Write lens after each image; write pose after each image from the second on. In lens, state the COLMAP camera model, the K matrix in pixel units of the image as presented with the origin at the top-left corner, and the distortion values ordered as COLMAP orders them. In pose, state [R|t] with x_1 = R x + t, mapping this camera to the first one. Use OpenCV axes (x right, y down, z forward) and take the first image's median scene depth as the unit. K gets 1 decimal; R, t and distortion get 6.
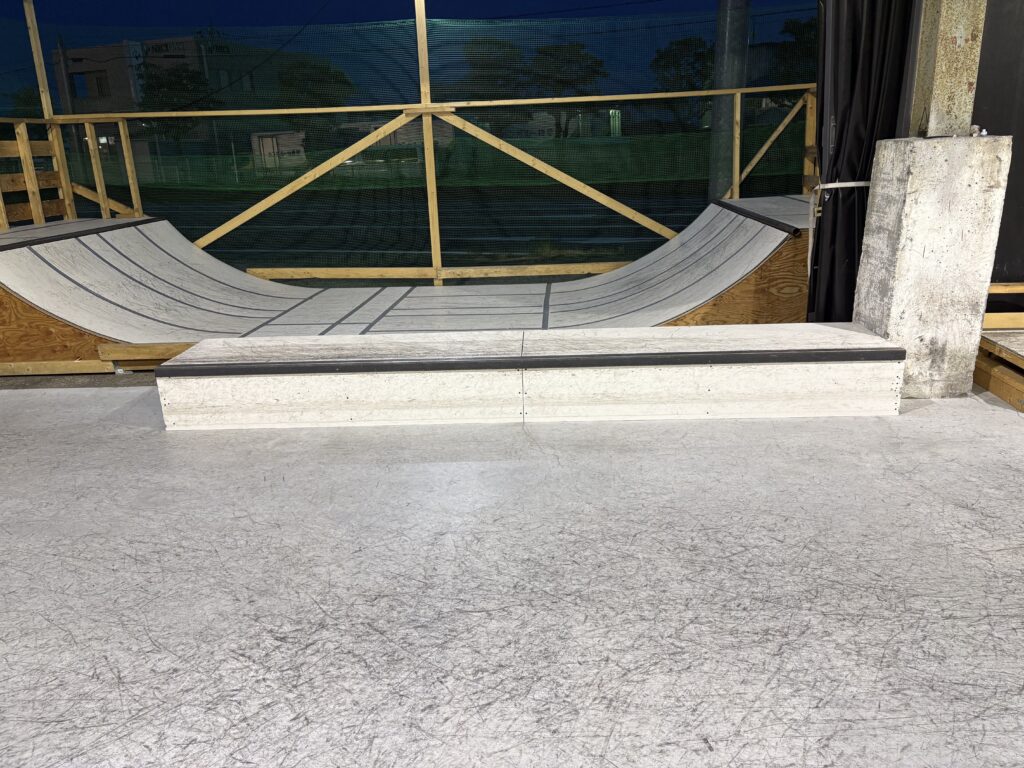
lens RADIAL K [[772.0, 0, 514.5], [0, 772.0, 381.7], [0, 0, 1]] dist [0.057693, -0.056075]
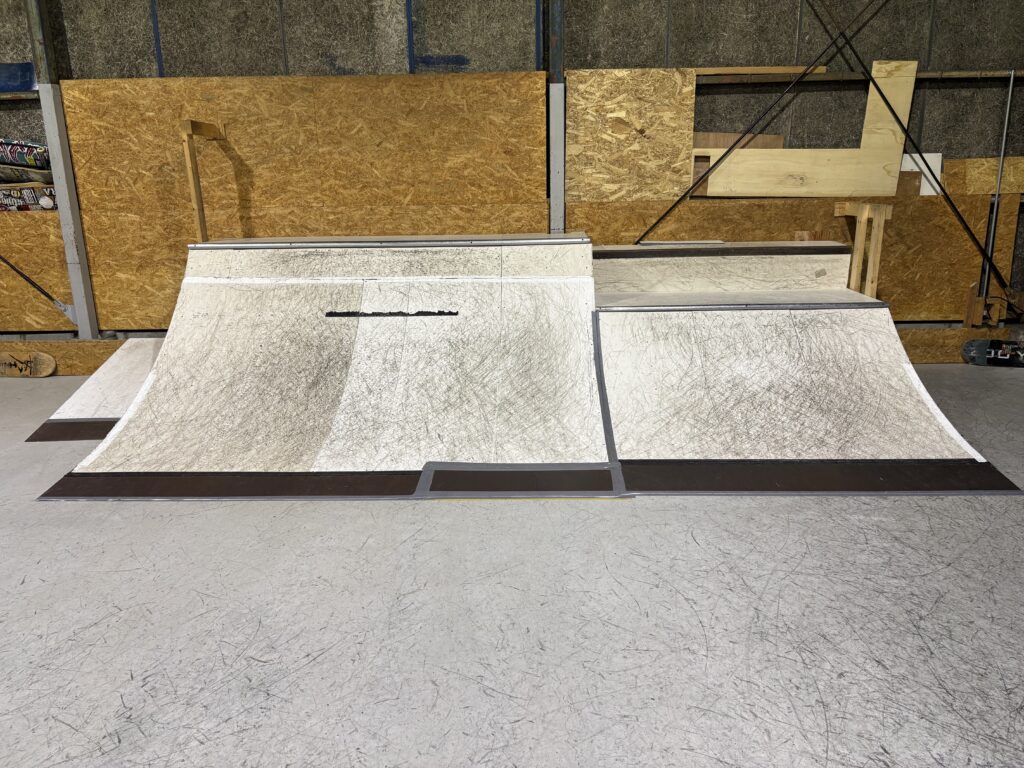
lens RADIAL K [[772.0, 0, 515.3], [0, 772.0, 381.1], [0, 0, 1]] dist [0.057693, -0.056075]
pose [[0.024322, 0.285806, -0.957979, 0.179670], [-0.275259, 0.923137, 0.268423, -0.057318], [0.961062, 0.257164, 0.101123, 0.081230]]
